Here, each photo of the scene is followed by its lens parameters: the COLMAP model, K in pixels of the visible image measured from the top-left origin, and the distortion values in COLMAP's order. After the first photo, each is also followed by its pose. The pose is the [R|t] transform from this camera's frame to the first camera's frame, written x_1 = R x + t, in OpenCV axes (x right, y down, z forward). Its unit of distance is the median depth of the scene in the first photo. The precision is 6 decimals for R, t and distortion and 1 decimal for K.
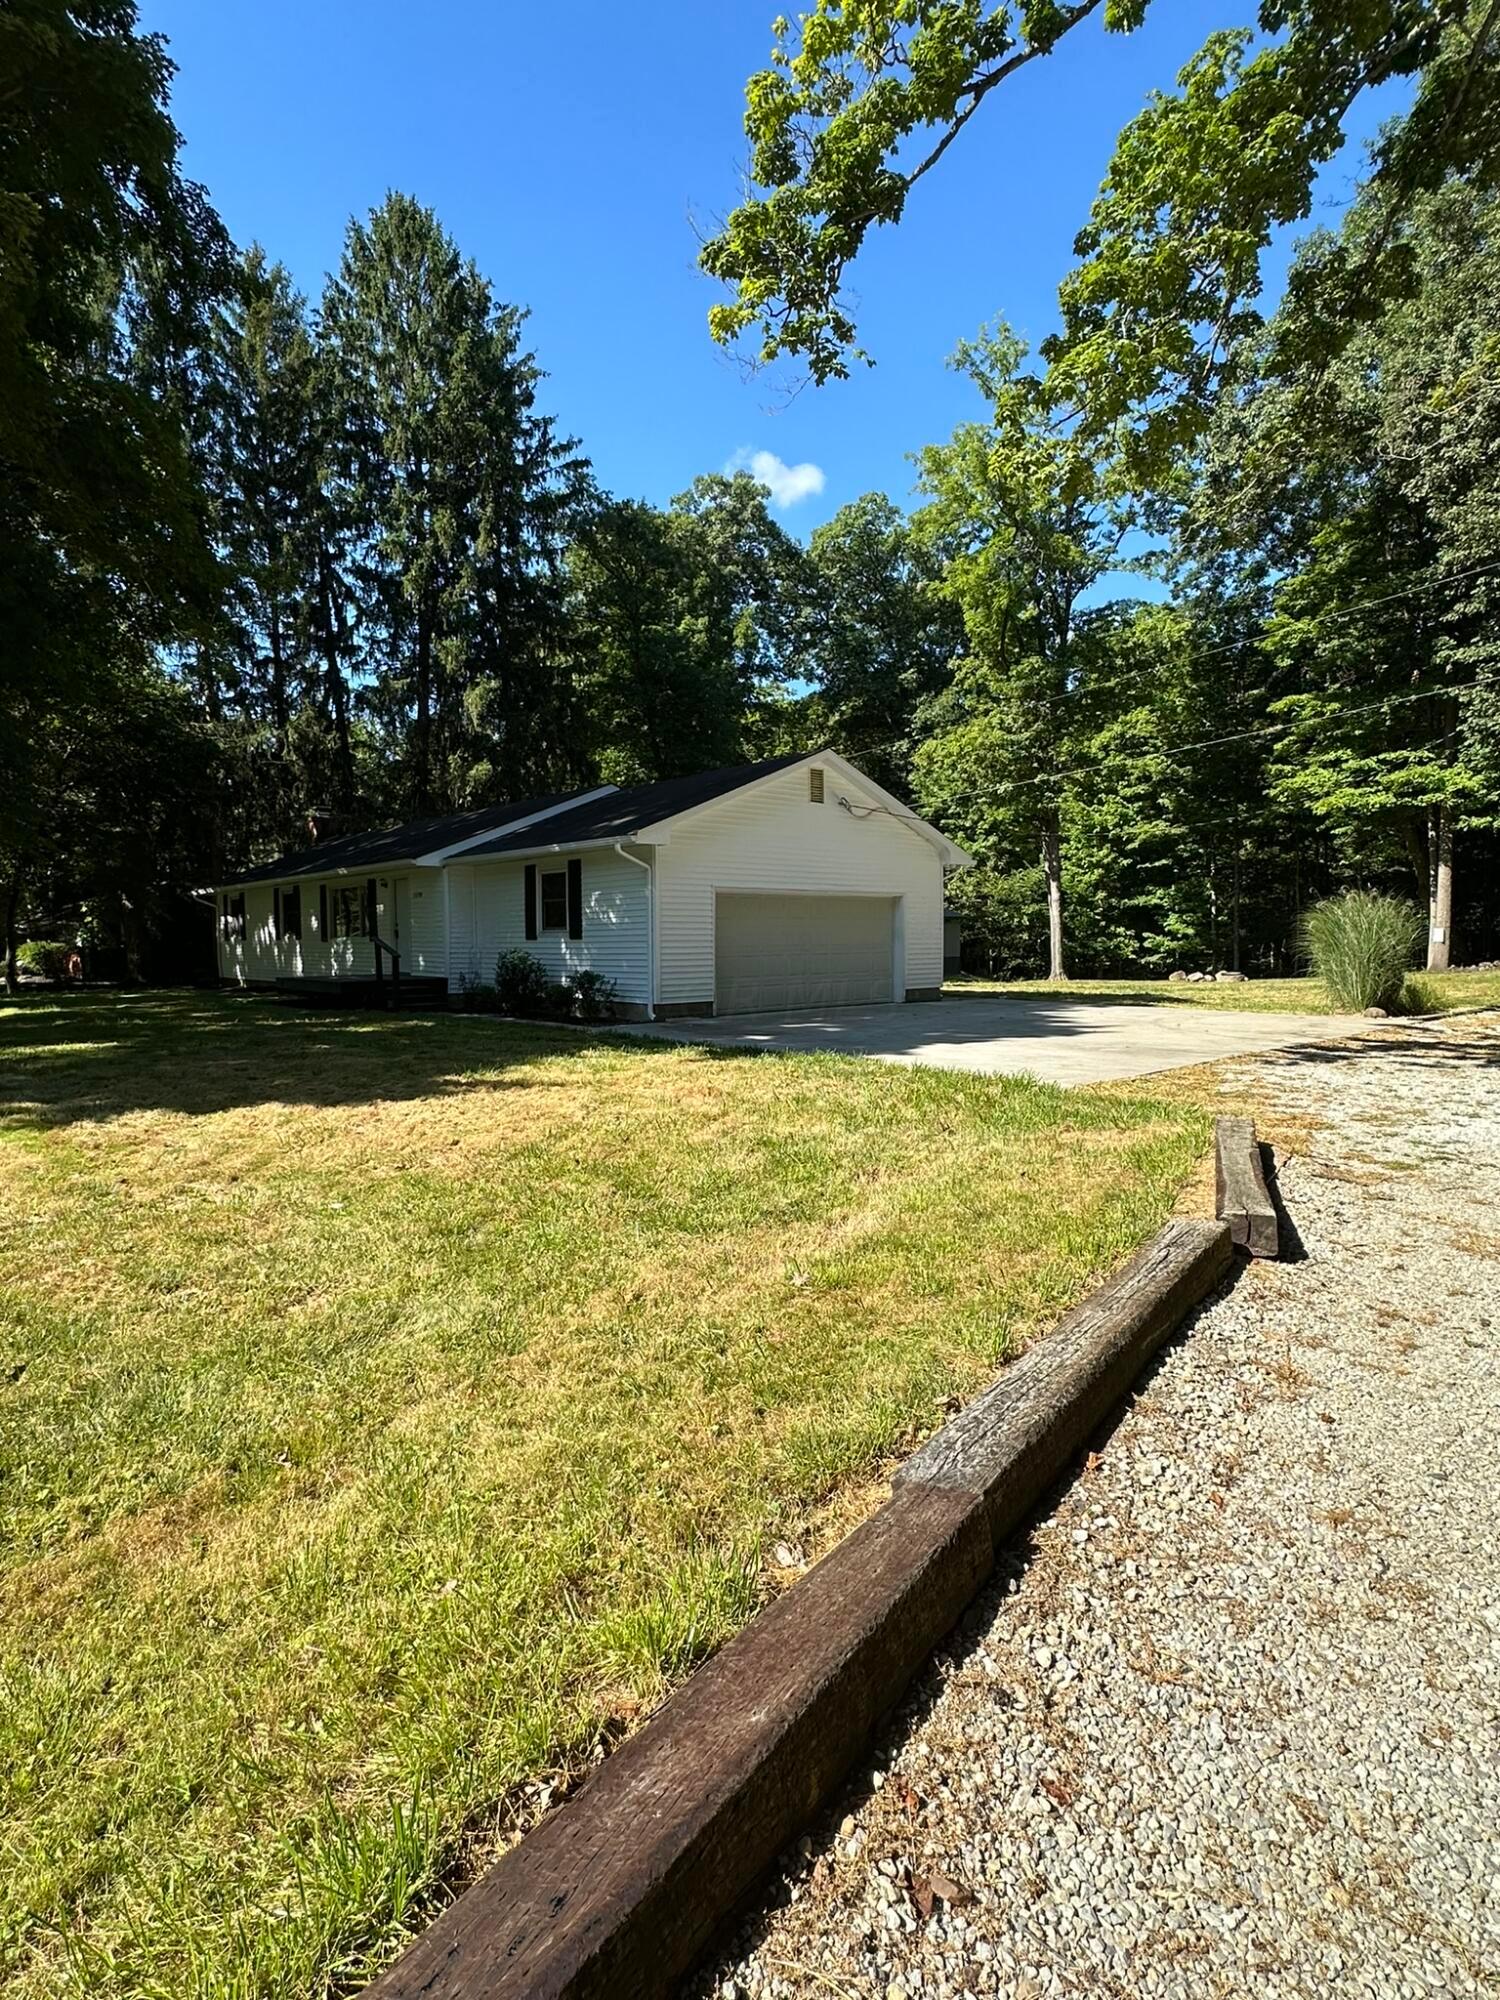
lens RADIAL K [[998.0, 0, 778.5], [0, 998.0, 989.2], [0, 0, 1]] dist [-0.013976, 0.000811]
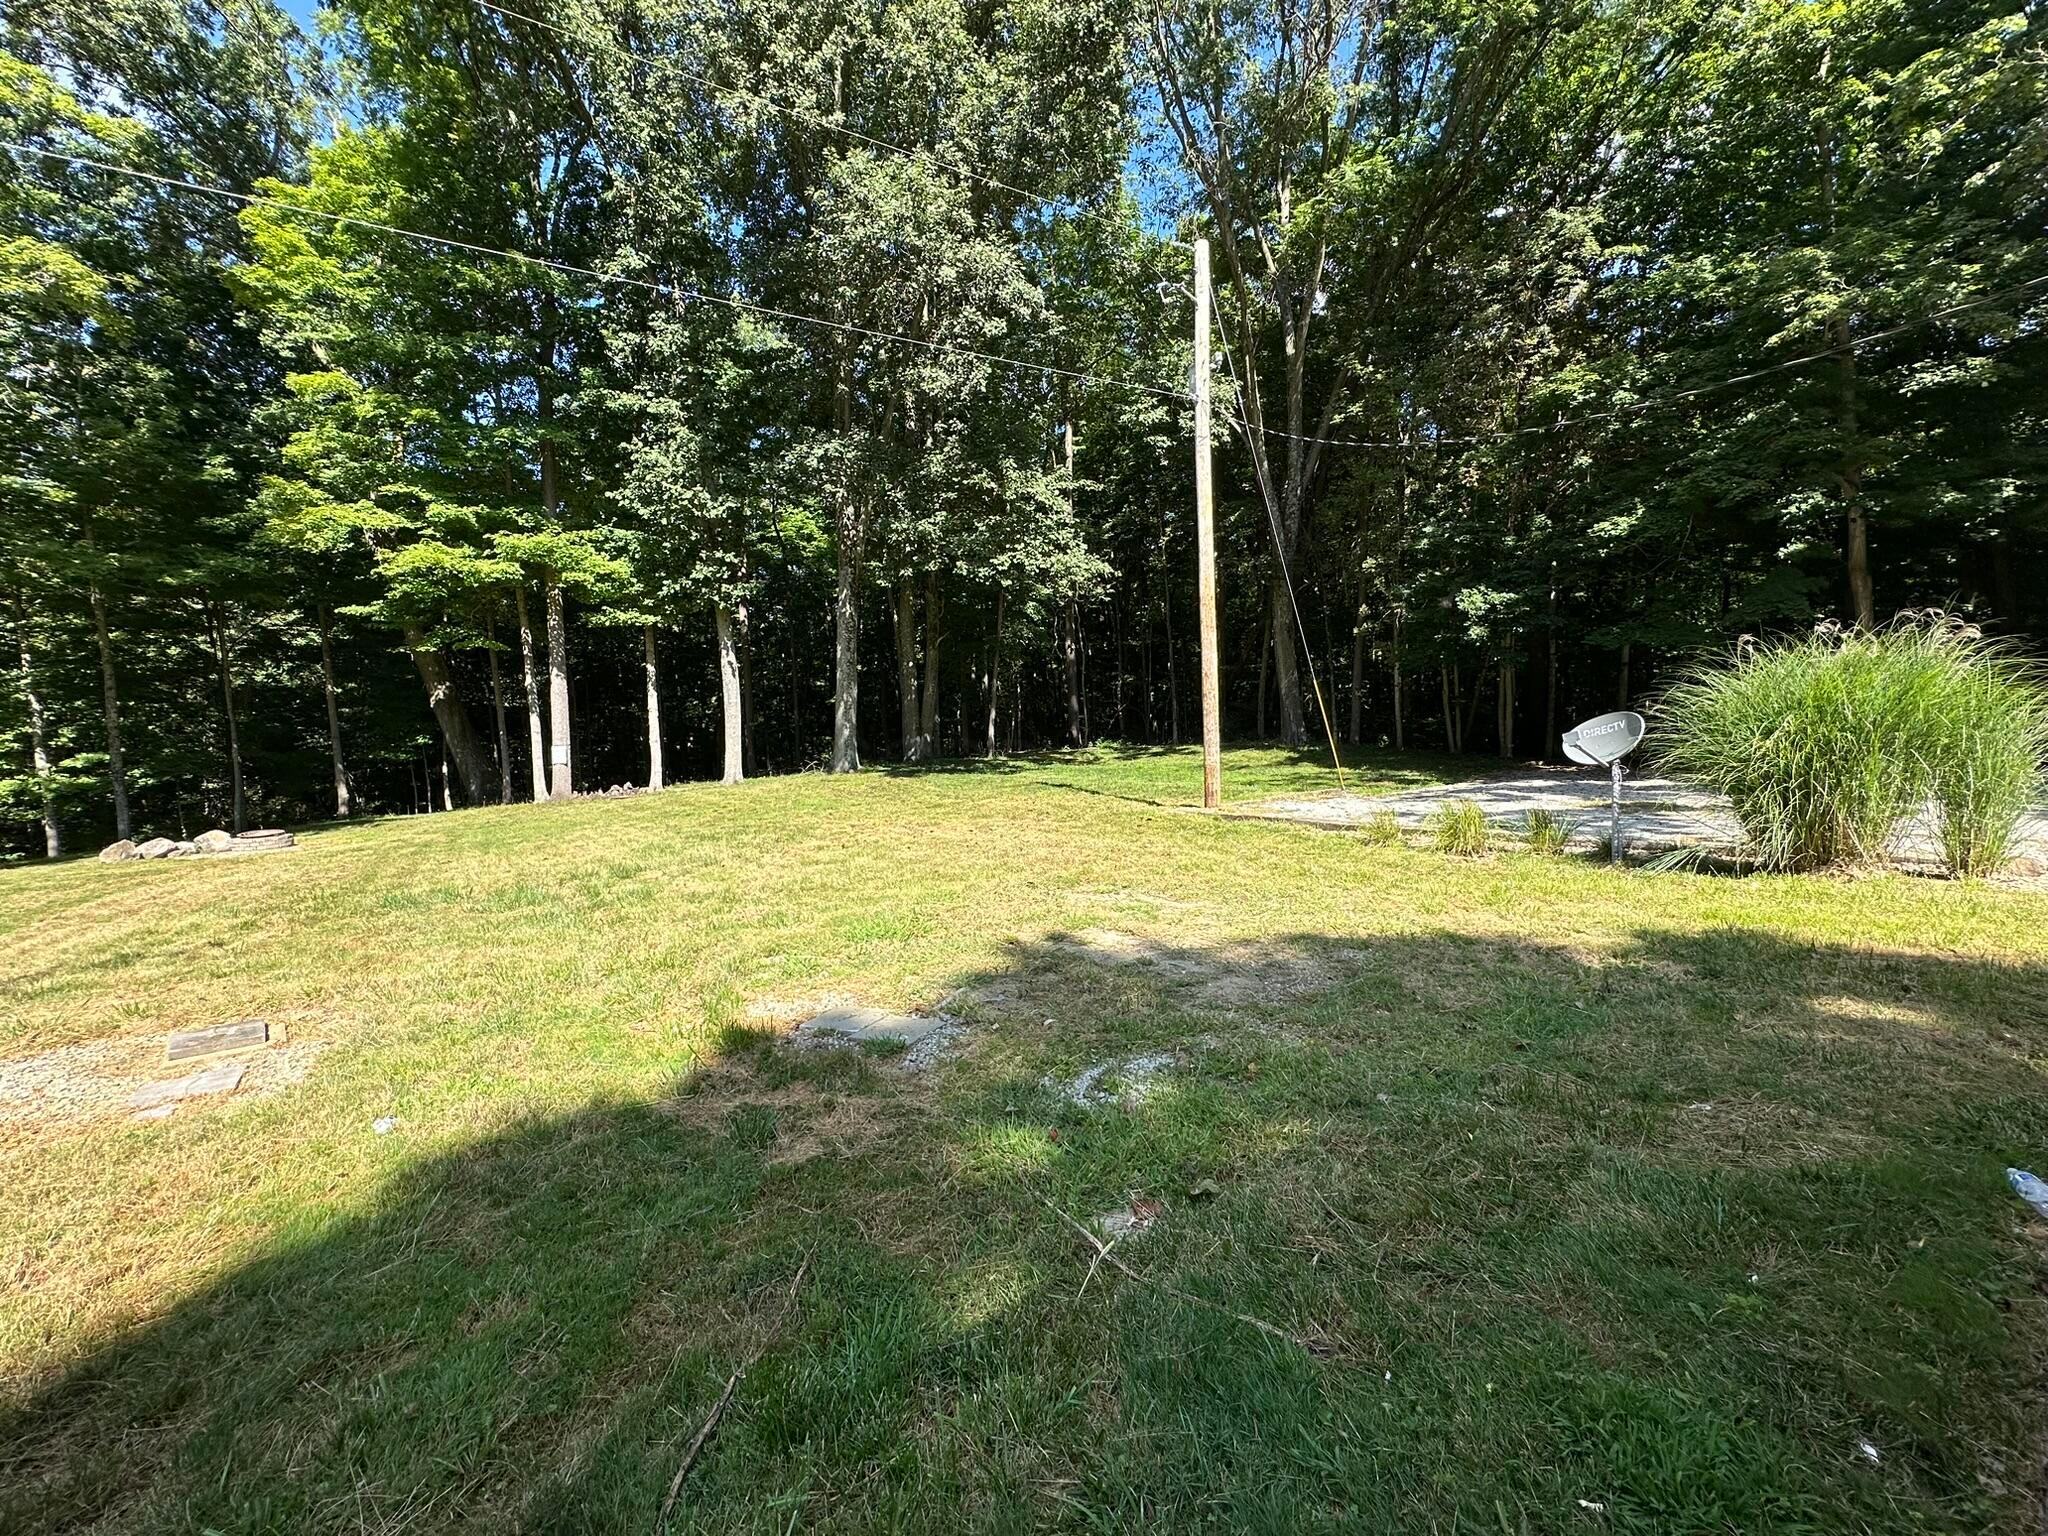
lens RADIAL K [[819.2, 0, 1019.3], [0, 819.2, 765.0], [0, 0, 1]] dist [0.001805, 0.000226]
pose [[0.115963, -0.030799, 0.992776, 0.048860], [0.084409, 0.996209, 0.021046, -0.026263], [-0.989660, 0.081359, 0.118124, 0.496568]]
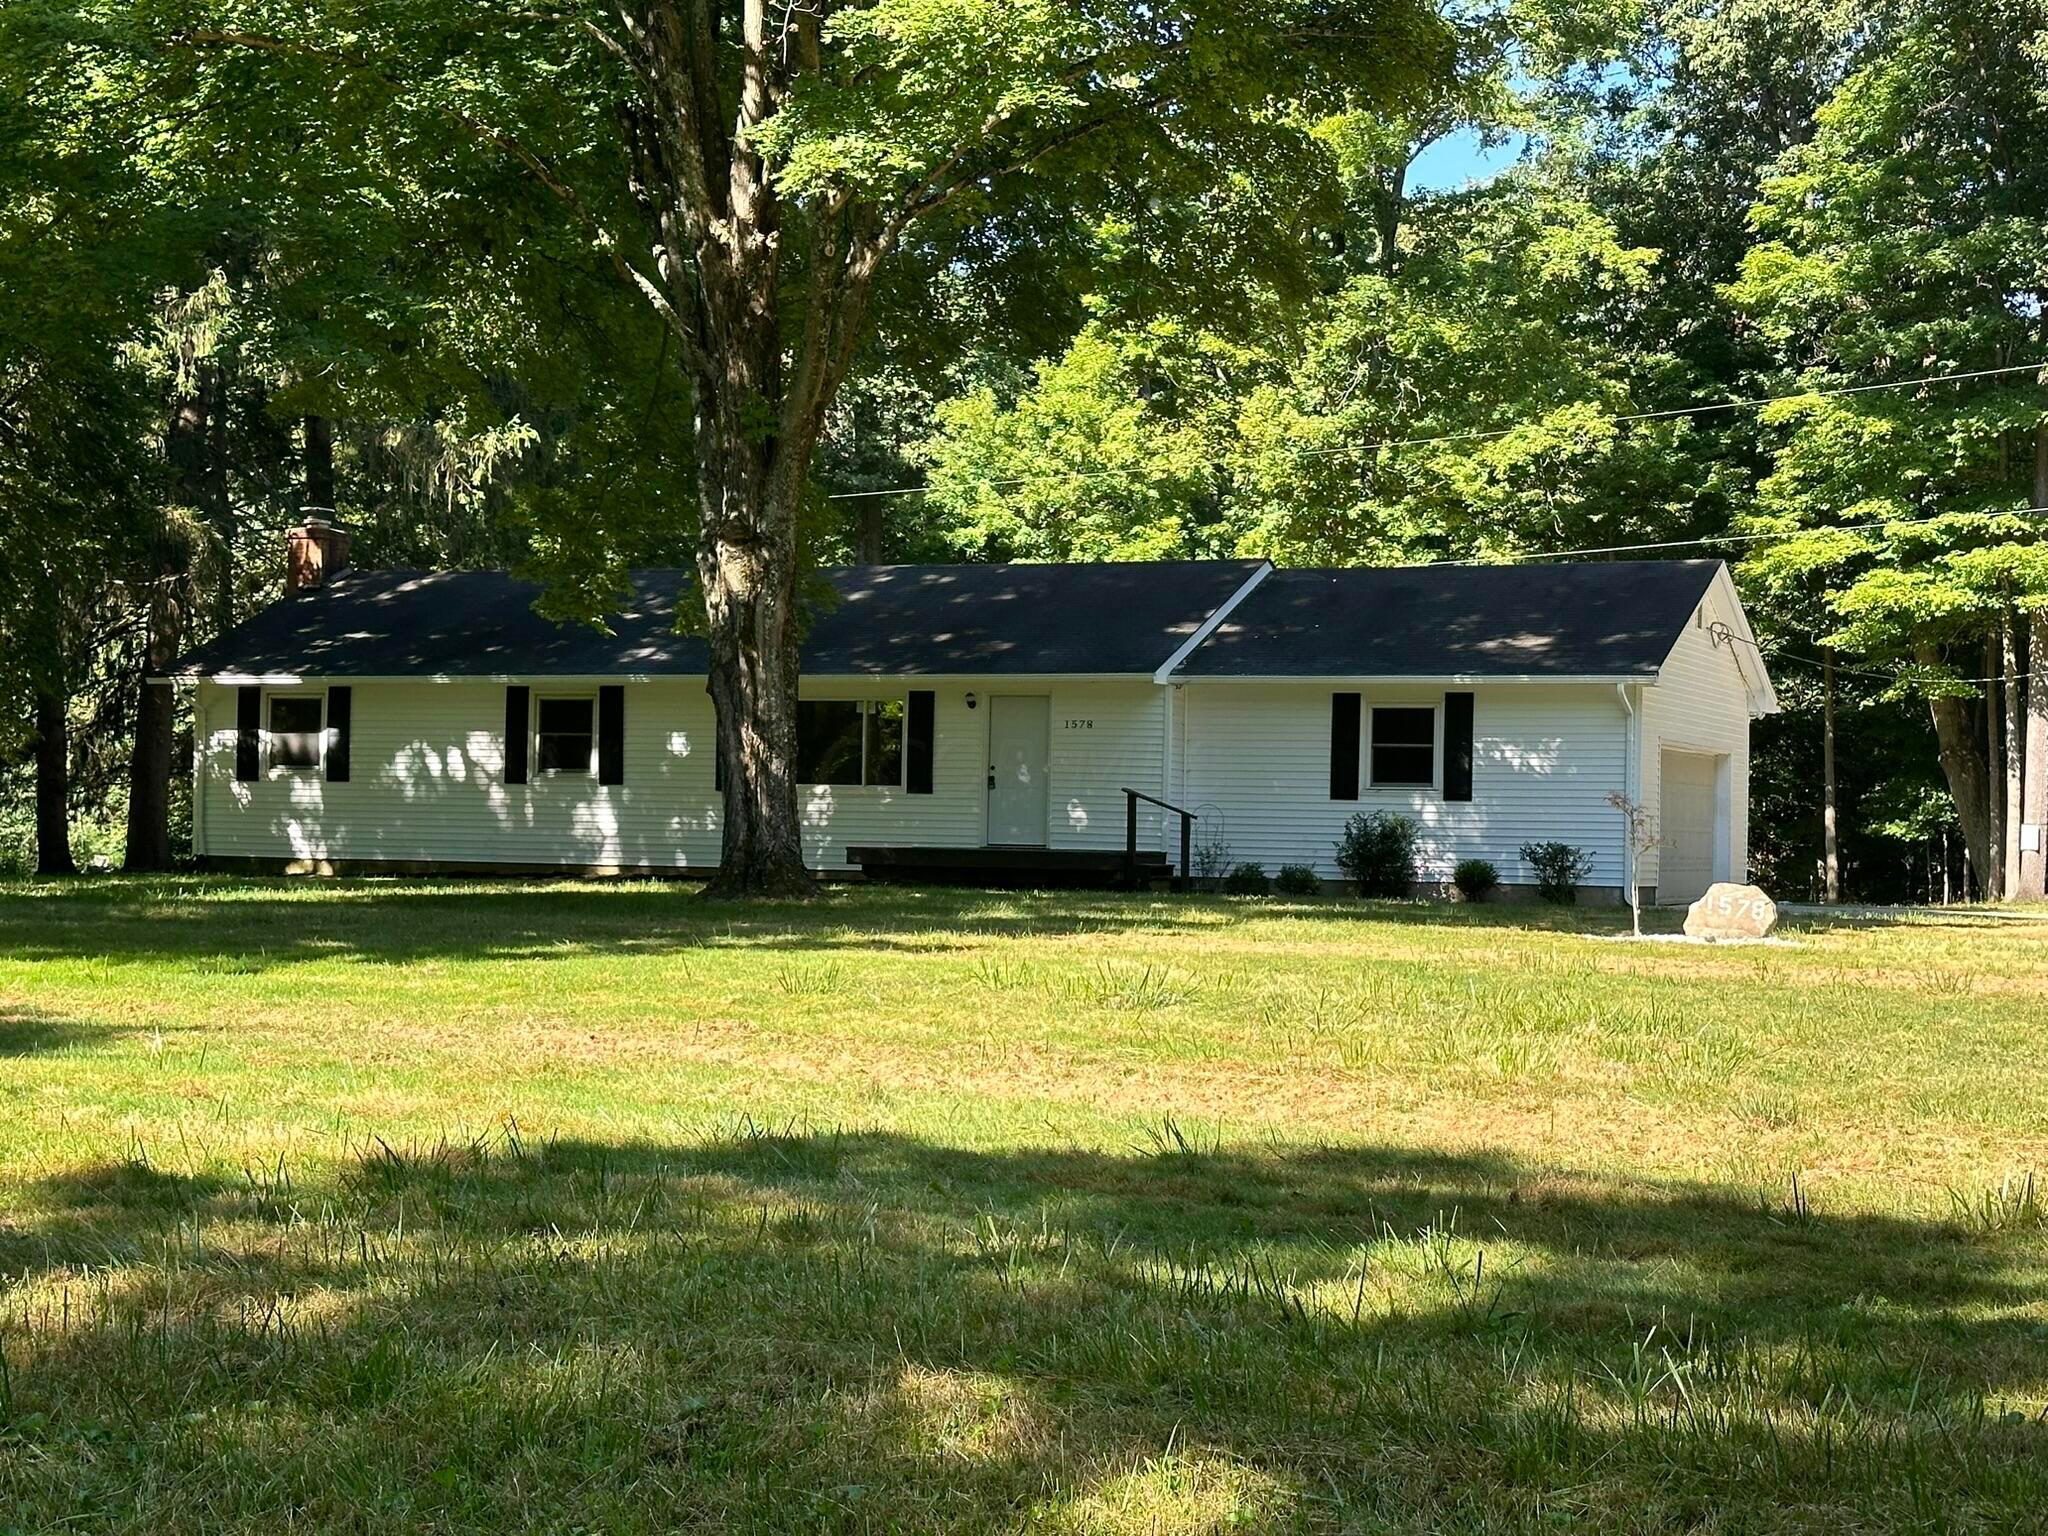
lens RADIAL K [[3080.9, 0, 1024.0], [0, 3080.9, 768.0], [0, 0, 1]] dist [0.128506, -0.020237]
pose [[0.912771, 0.035525, 0.406923, -0.526561], [-0.006257, 0.997310, -0.073033, 0.035337], [-0.408423, 0.064116, 0.910538, -0.353181]]
